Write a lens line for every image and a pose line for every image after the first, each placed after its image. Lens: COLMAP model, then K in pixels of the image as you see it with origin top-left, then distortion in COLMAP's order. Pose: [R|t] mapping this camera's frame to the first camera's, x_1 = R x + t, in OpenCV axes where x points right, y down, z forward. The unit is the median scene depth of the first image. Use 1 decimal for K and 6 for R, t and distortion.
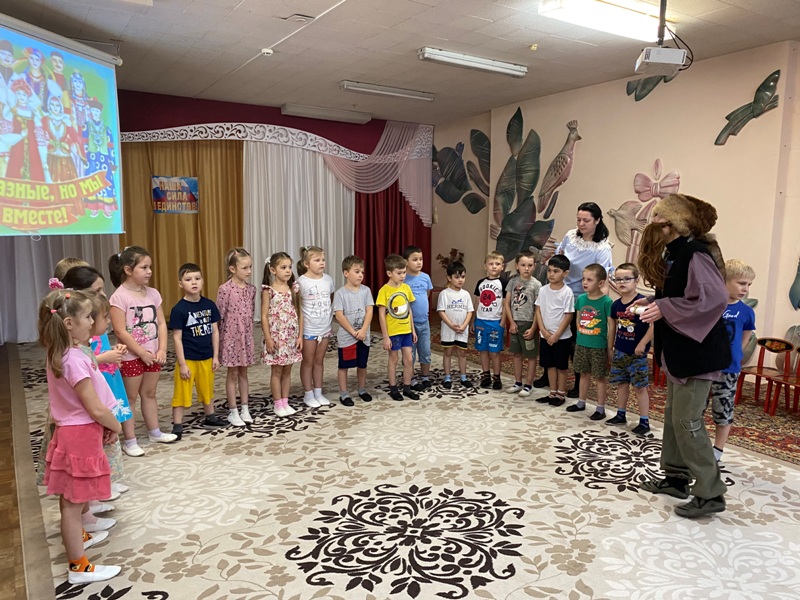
lens RADIAL K [[606.3, 0, 393.7], [0, 606.3, 305.3], [0, 0, 1]] dist [0.030083, -0.038246]
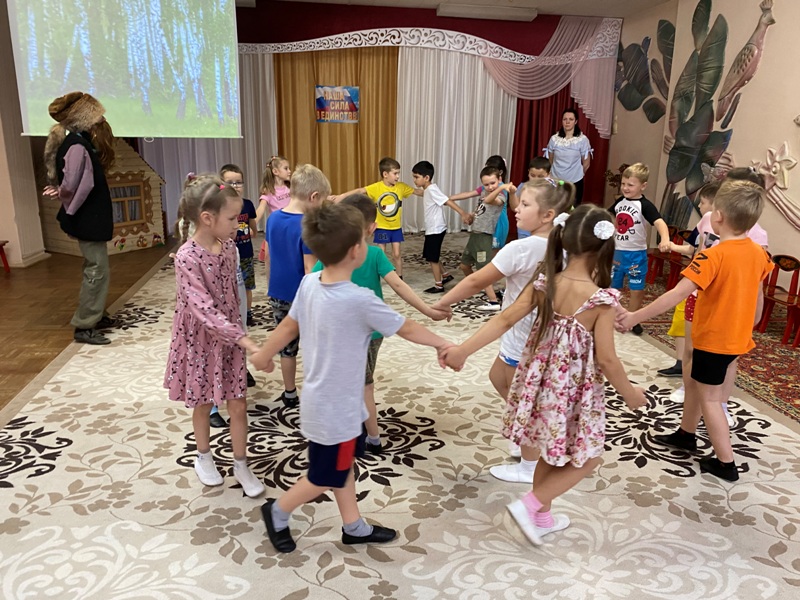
lens RADIAL K [[606.3, 0, 397.6], [0, 606.3, 296.5], [0, 0, 1]] dist [0.030083, -0.038246]
pose [[0.915597, 0.111913, -0.386209, 0.199046], [-0.065506, 0.989171, 0.131338, 0.000722], [0.396725, -0.094954, 0.913013, 0.066935]]
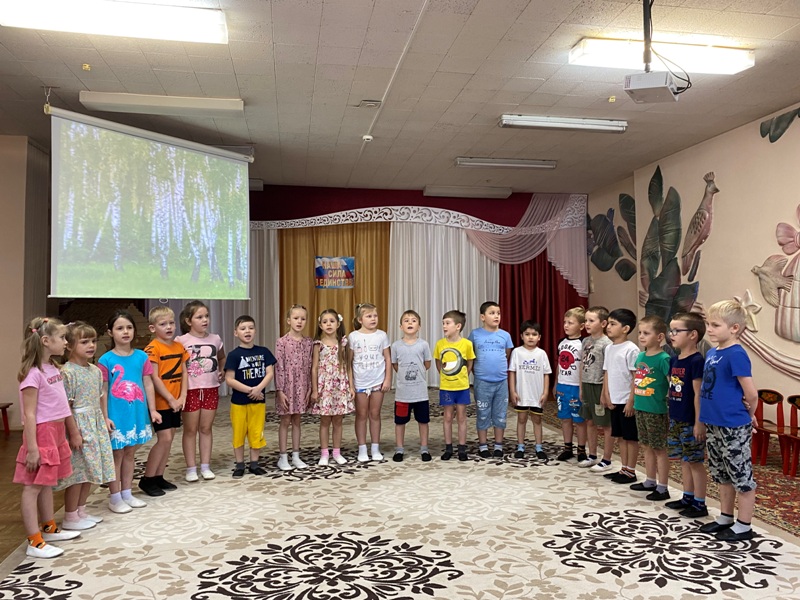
lens RADIAL K [[606.3, 0, 402.0], [0, 606.3, 293.1], [0, 0, 1]] dist [0.030083, -0.038246]
pose [[0.927012, -0.024074, -0.374259, 0.199635], [-0.037026, 0.987187, -0.155211, 0.029241], [0.373201, 0.157740, 0.914243, 0.031478]]
